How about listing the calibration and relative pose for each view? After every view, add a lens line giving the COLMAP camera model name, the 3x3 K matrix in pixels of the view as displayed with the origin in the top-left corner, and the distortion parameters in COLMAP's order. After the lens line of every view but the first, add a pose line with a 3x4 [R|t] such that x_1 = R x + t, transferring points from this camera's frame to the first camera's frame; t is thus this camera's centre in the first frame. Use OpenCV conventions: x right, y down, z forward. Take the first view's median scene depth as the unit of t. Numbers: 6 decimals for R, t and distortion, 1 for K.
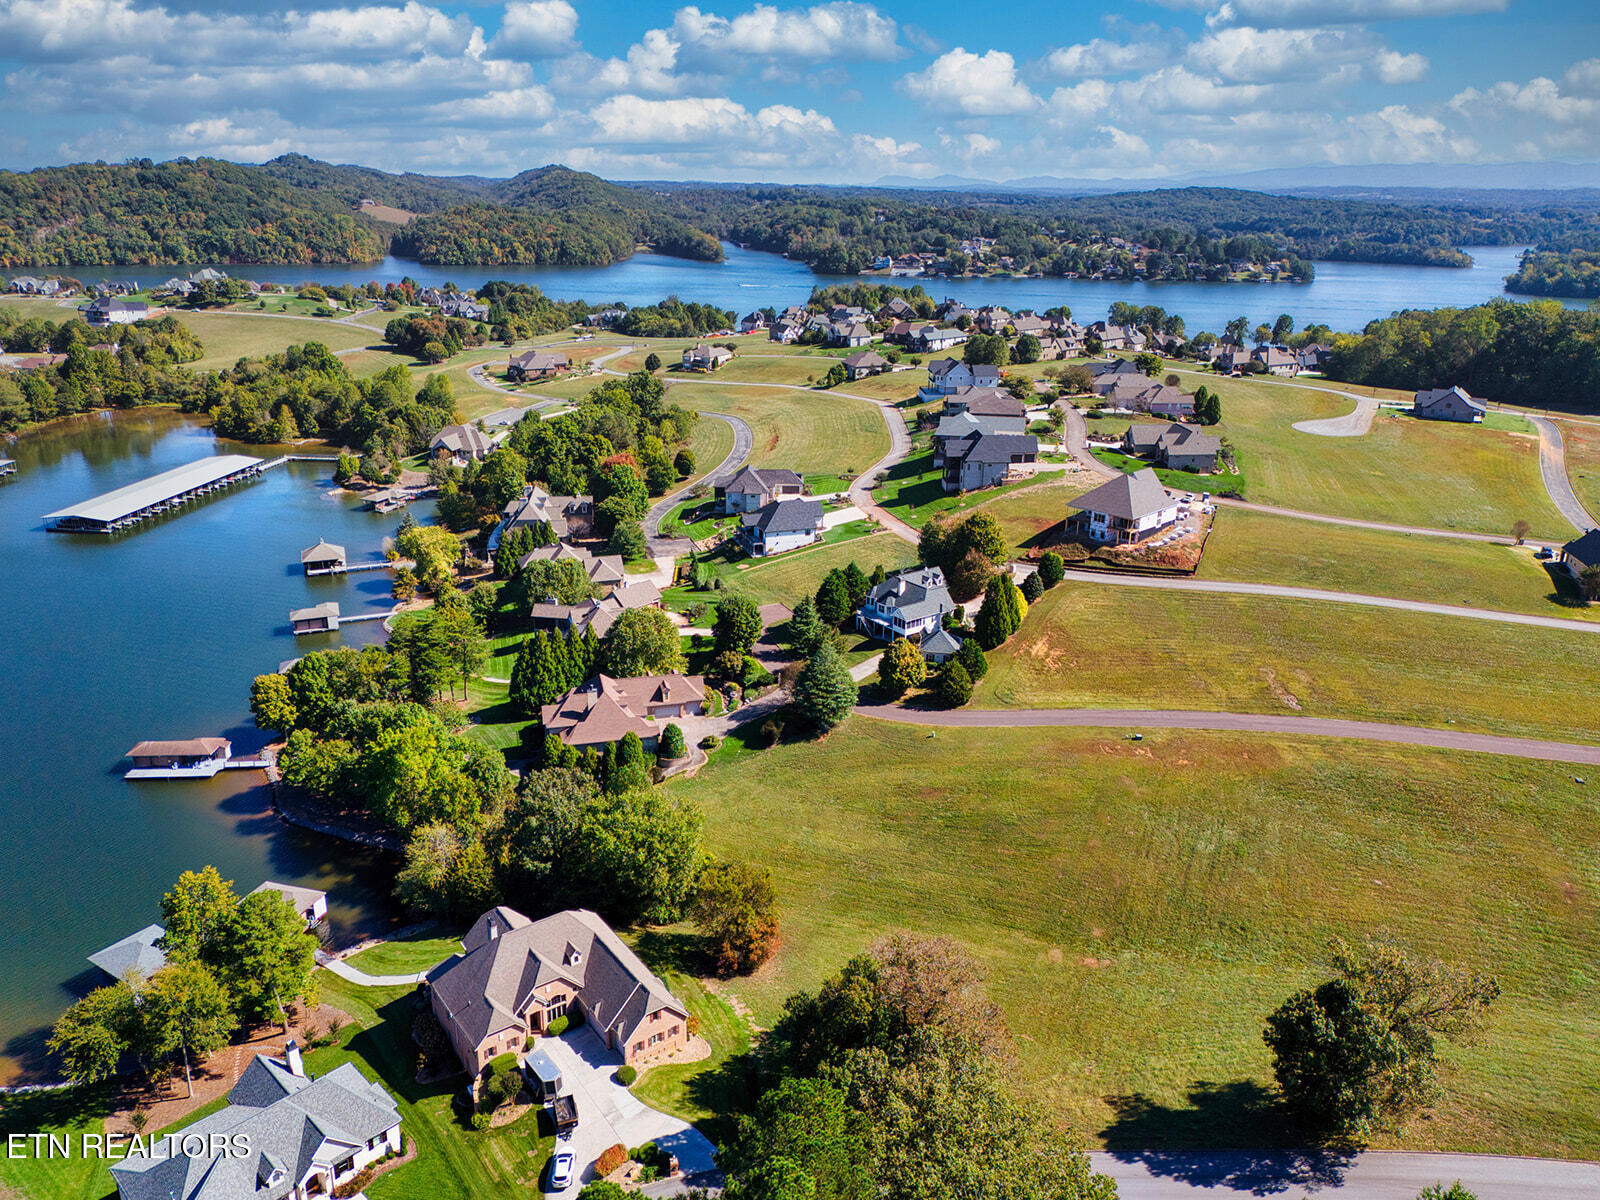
lens RADIAL K [[1153.0, 0, 800.0], [0, 1153.0, 600.0], [0, 0, 1]] dist [0.057217, -0.002498]
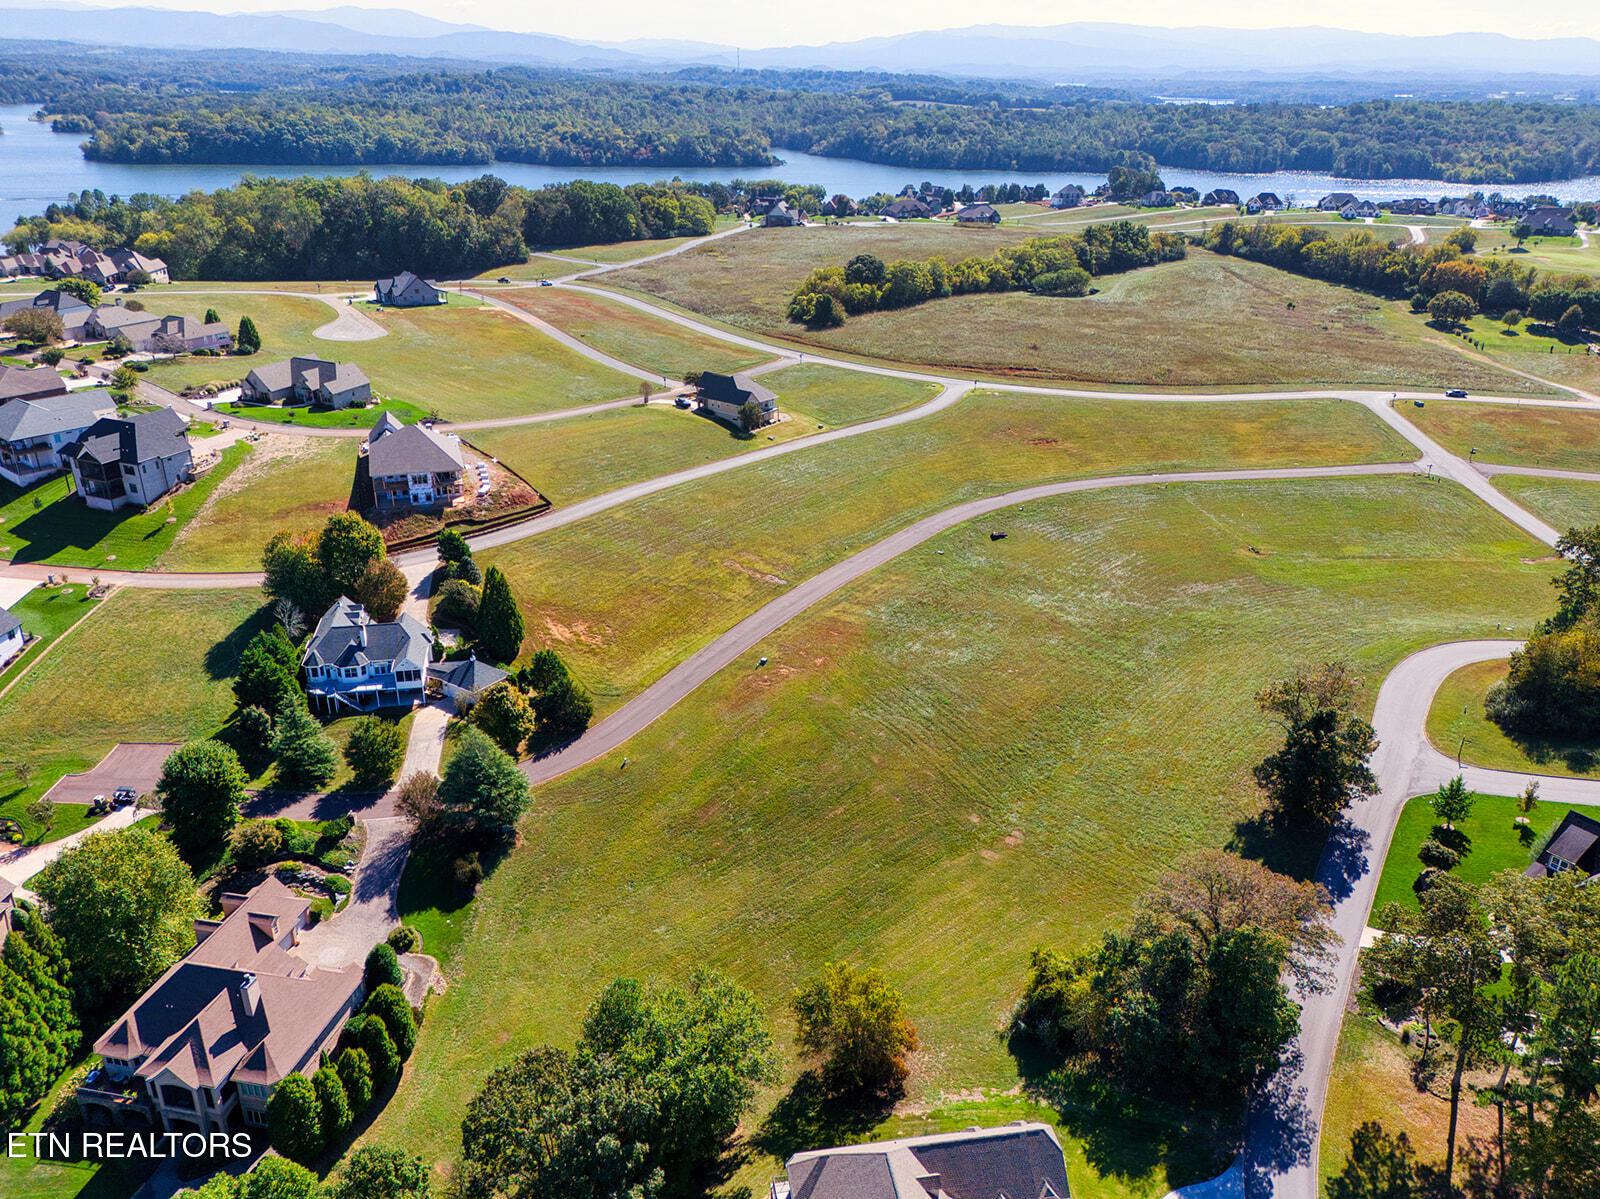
lens RADIAL K [[1153.0, 0, 800.0], [0, 1153.0, 599.5], [0, 0, 1]] dist [0.057217, -0.002498]
pose [[0.447148, -0.376782, 0.811230, -0.355017], [0.289988, 0.919028, 0.267010, -0.138209], [-0.846148, 0.115854, 0.520204, 0.315254]]
